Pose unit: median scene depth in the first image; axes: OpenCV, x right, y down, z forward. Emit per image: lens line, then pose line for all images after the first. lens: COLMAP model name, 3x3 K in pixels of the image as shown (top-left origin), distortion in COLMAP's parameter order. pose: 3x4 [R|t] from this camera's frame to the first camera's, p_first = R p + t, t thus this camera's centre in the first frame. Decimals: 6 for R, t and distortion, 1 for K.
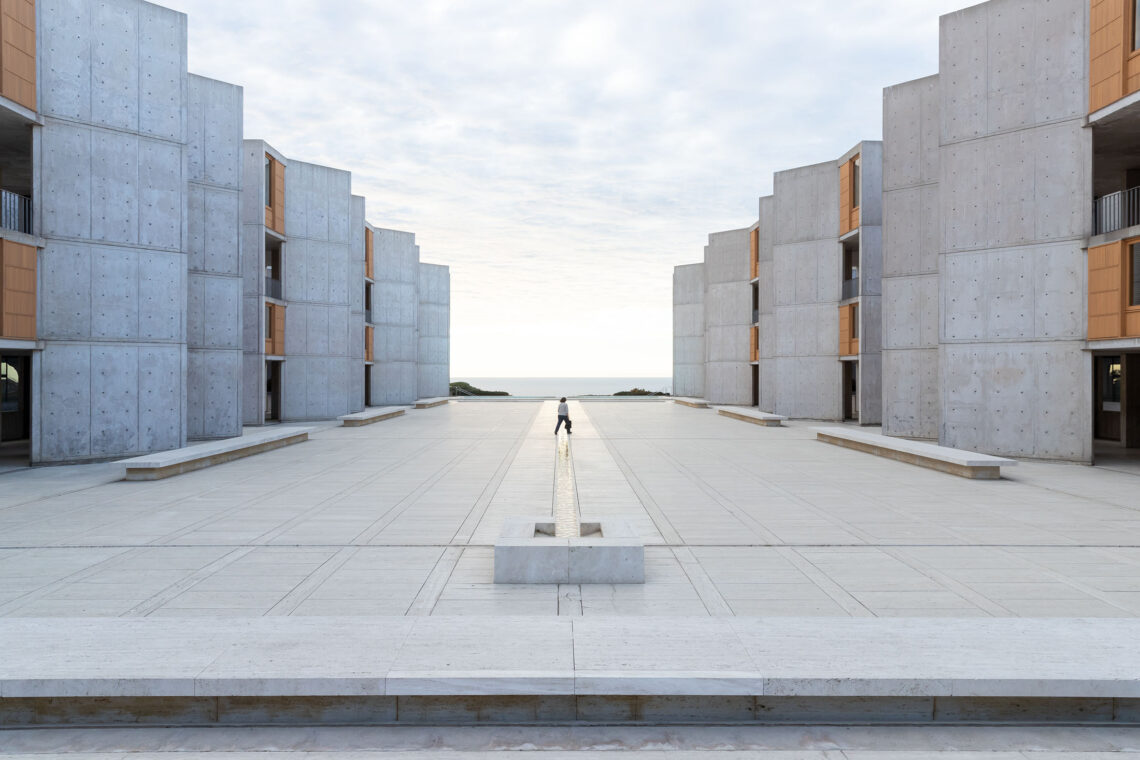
lens RADIAL K [[754.4, 0, 574.6], [0, 754.4, 425.7], [0, 0, 1]] dist [0.010292, 0.001910]
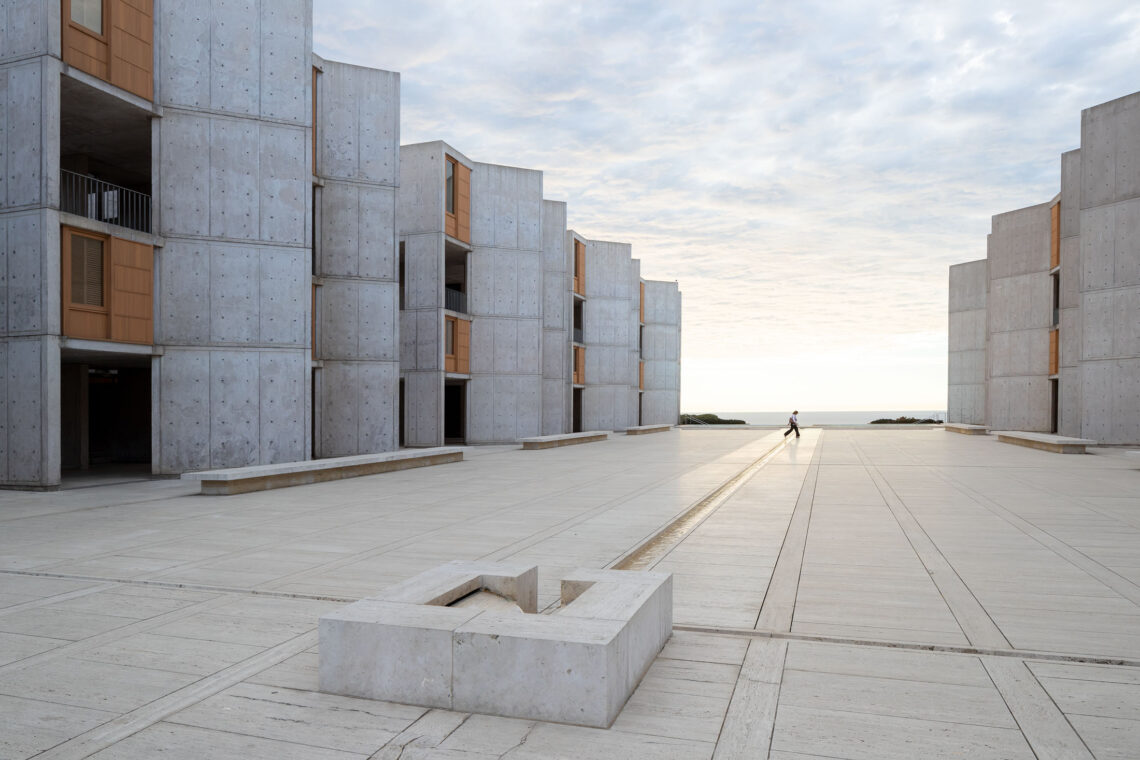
lens RADIAL K [[770.1, 0, 575.9], [0, 770.1, 465.6], [0, 0, 1]] dist [-0.004379, -0.000969]
pose [[0.943518, 0.013631, -0.331042, 0.060827], [-0.012278, 0.999906, 0.006178, 0.014363], [0.331095, -0.001765, 0.943596, 0.155988]]
